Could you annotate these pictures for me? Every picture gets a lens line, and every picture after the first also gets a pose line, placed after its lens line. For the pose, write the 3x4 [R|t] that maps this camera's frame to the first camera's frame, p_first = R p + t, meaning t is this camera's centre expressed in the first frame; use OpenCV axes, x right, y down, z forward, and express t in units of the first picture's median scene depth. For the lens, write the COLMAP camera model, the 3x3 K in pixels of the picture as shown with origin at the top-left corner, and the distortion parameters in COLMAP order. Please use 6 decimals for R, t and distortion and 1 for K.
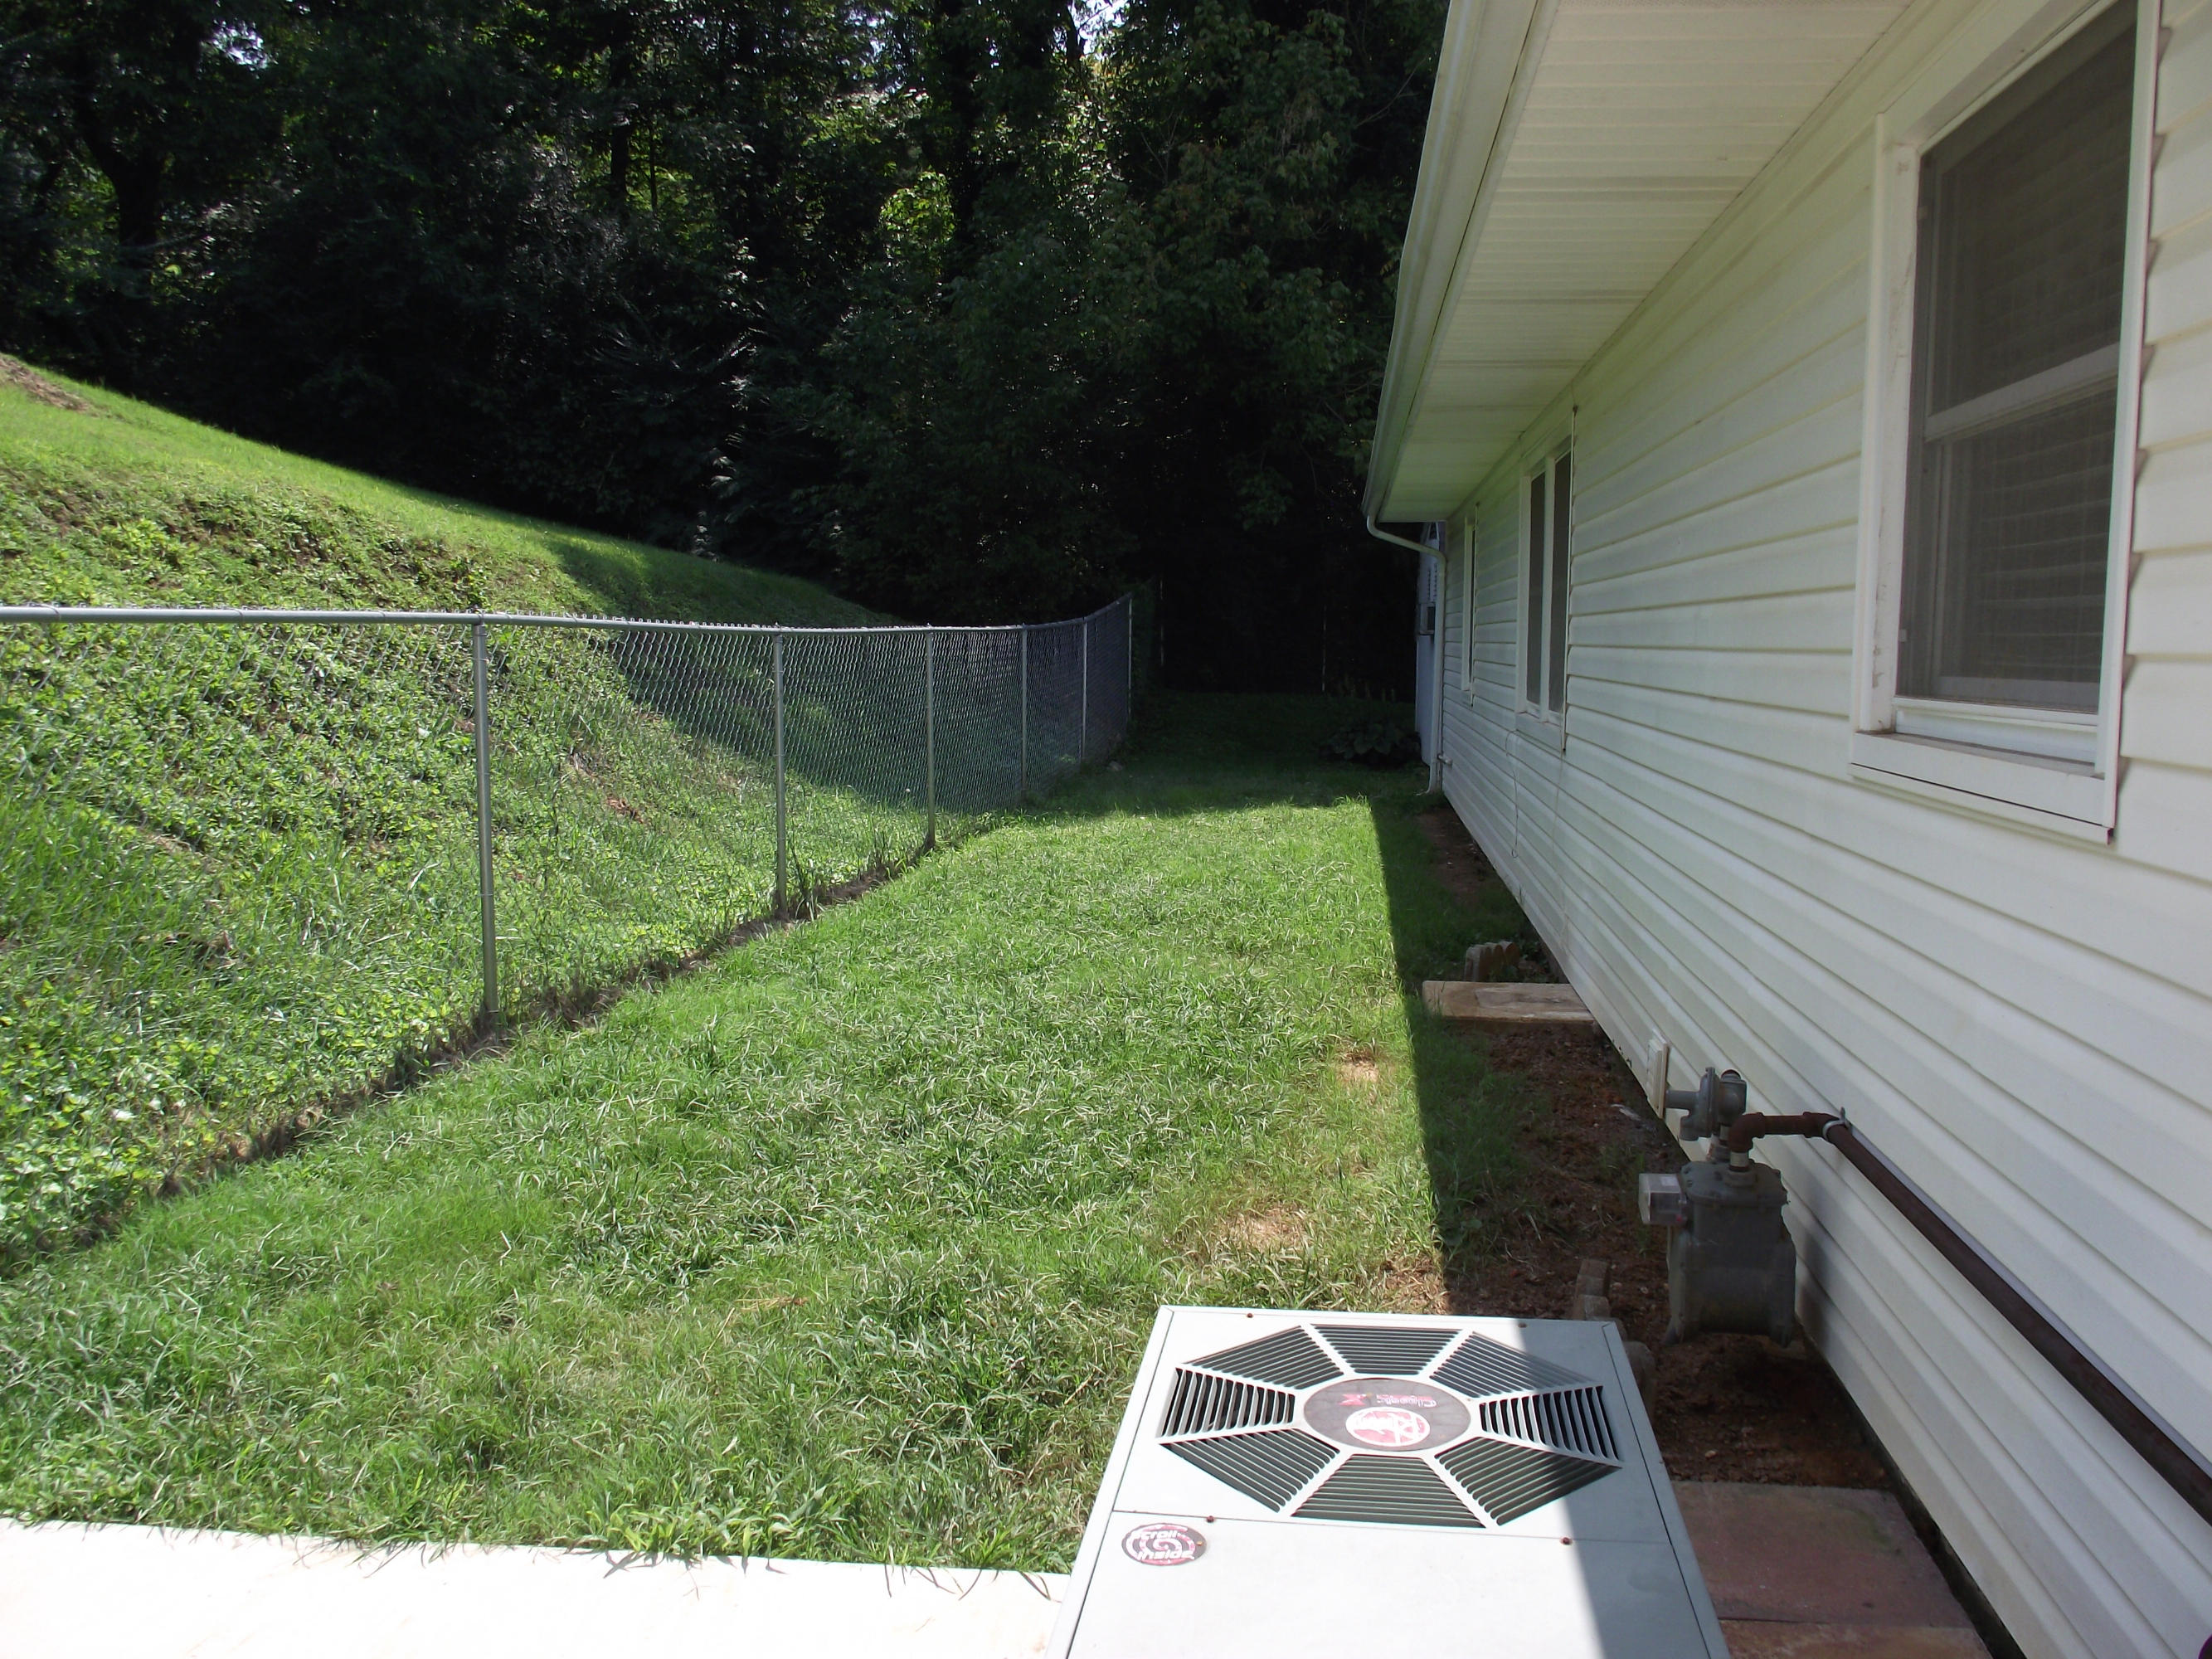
lens RADIAL K [[1764.1, 0, 1118.9], [0, 1764.1, 819.9], [0, 0, 1]] dist [-0.076237, 0.051881]
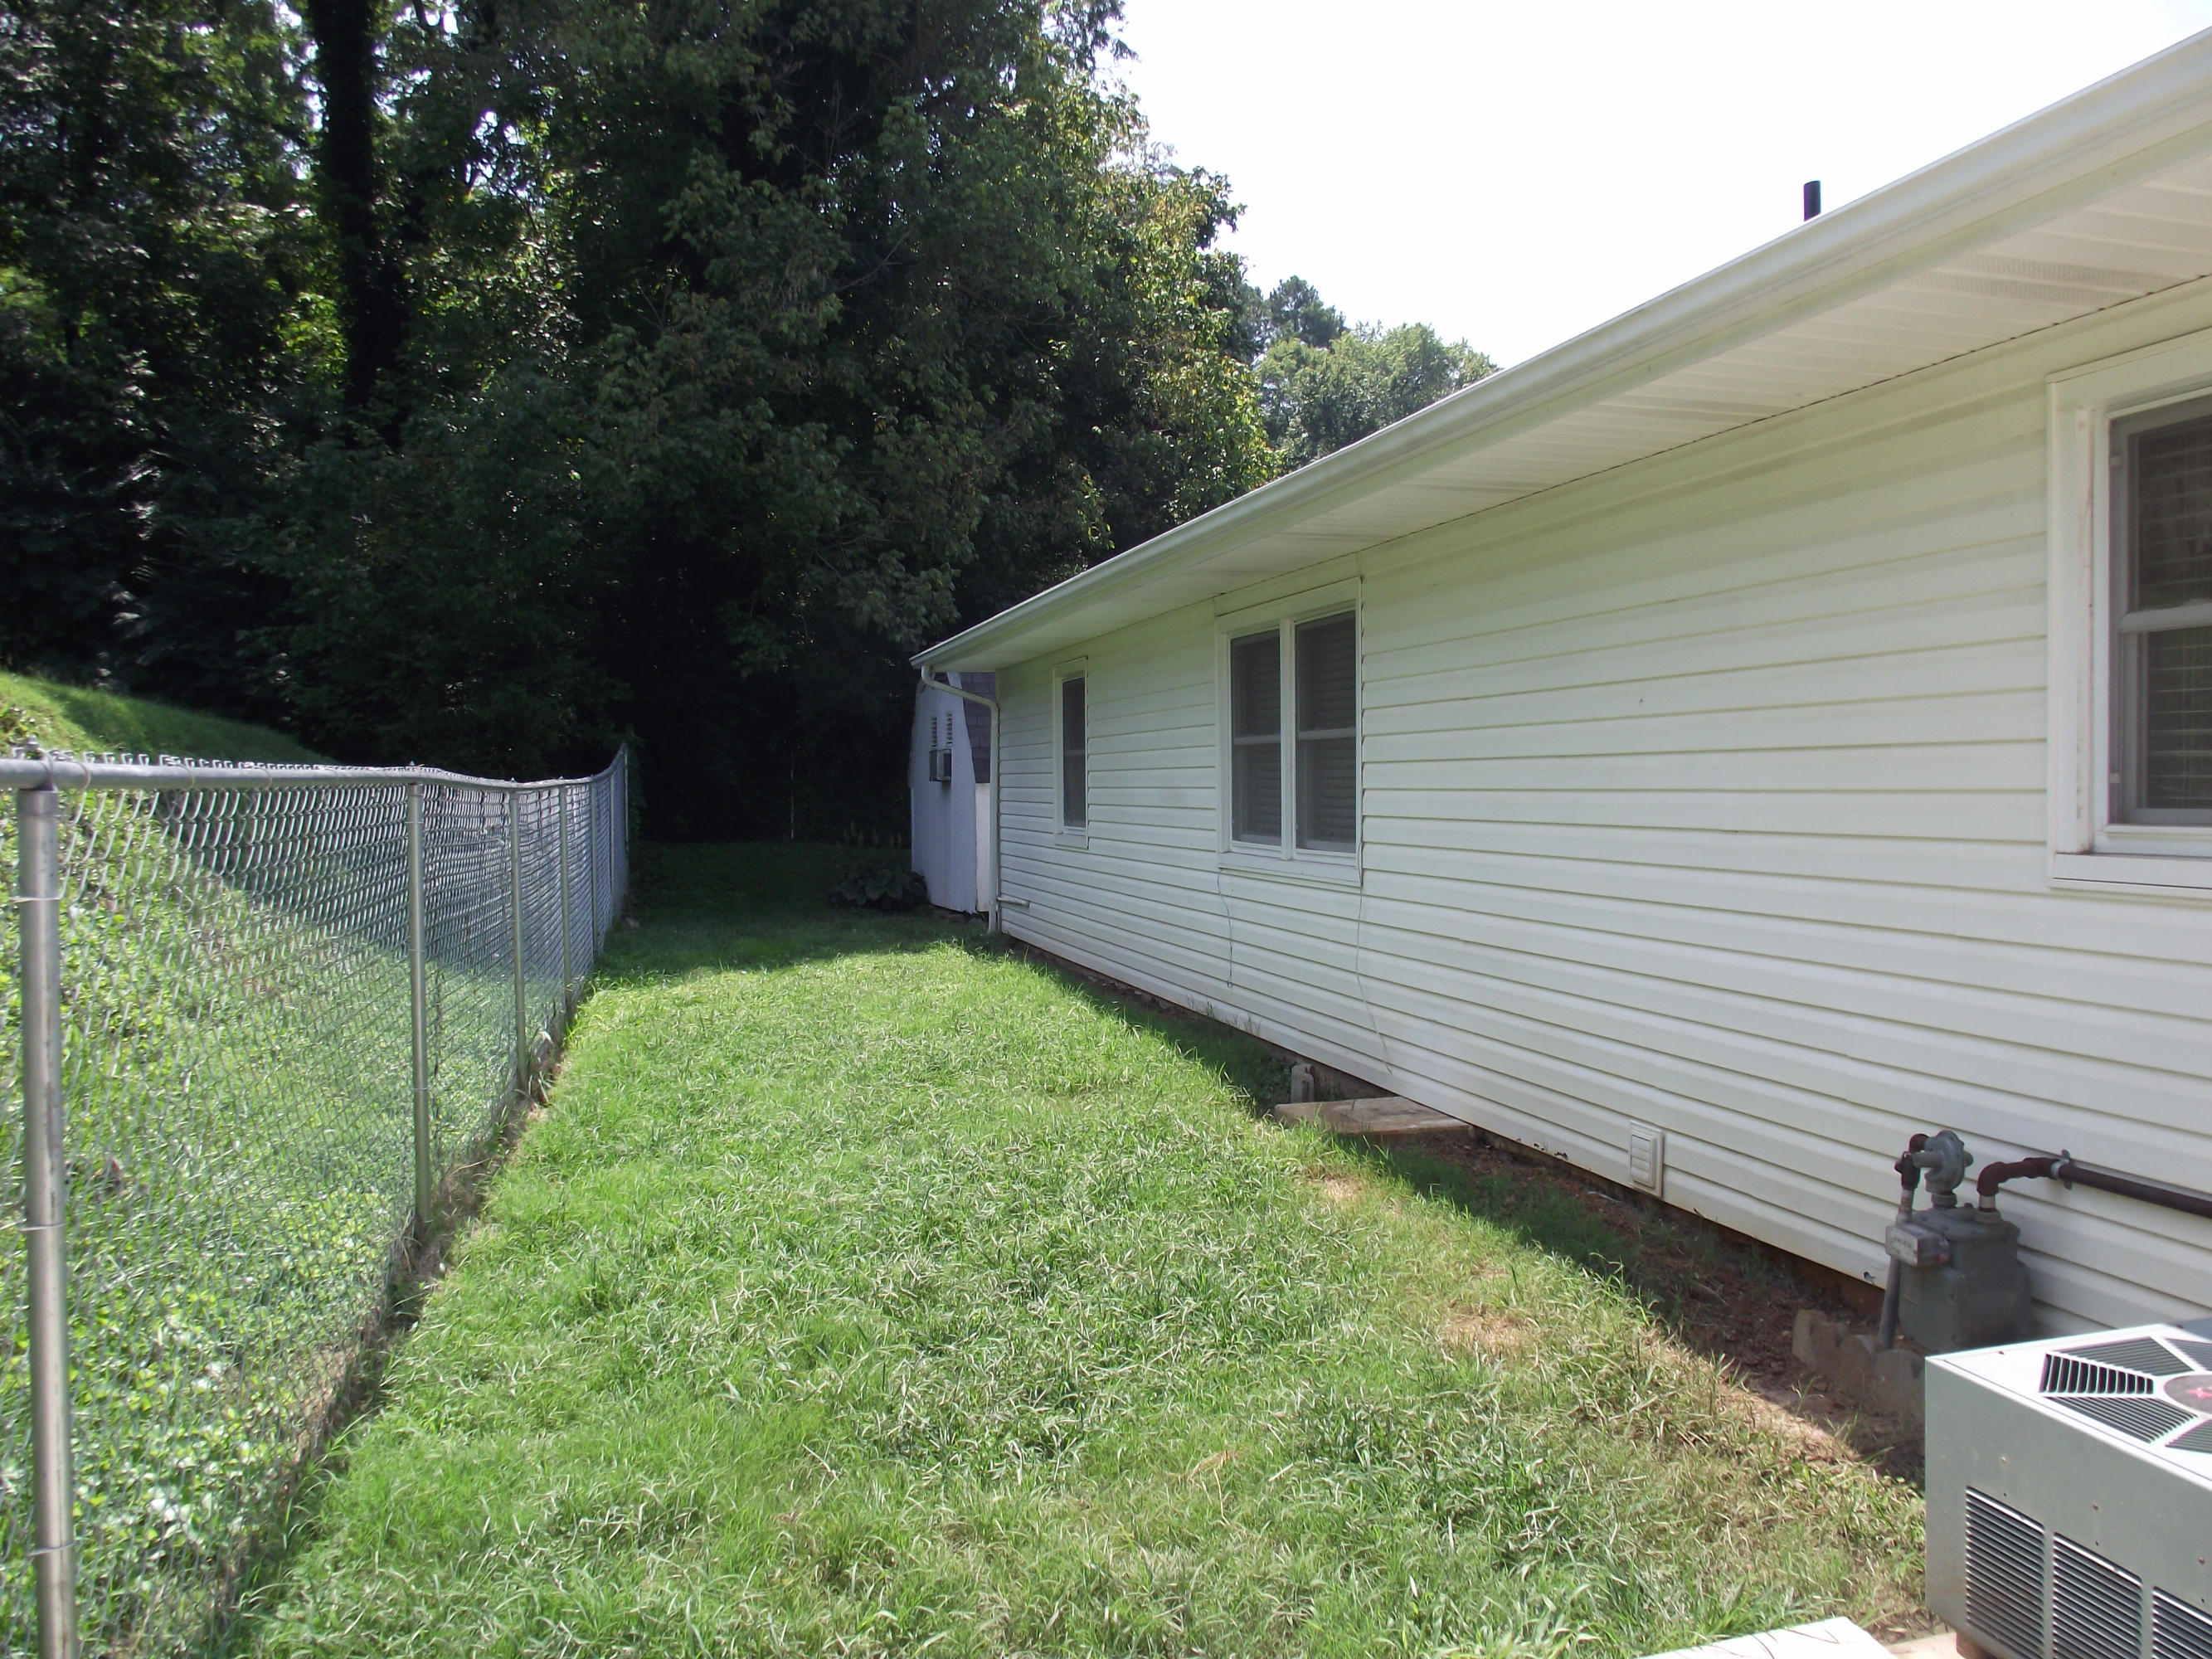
lens RADIAL K [[1764.1, 0, 1118.9], [0, 1764.1, 819.9], [0, 0, 1]] dist [-0.076237, 0.051881]
pose [[0.923463, -0.021400, 0.383090, -0.120227], [0.052712, 0.996052, -0.071426, -0.003465], [-0.380049, 0.086152, 0.920946, 0.014600]]
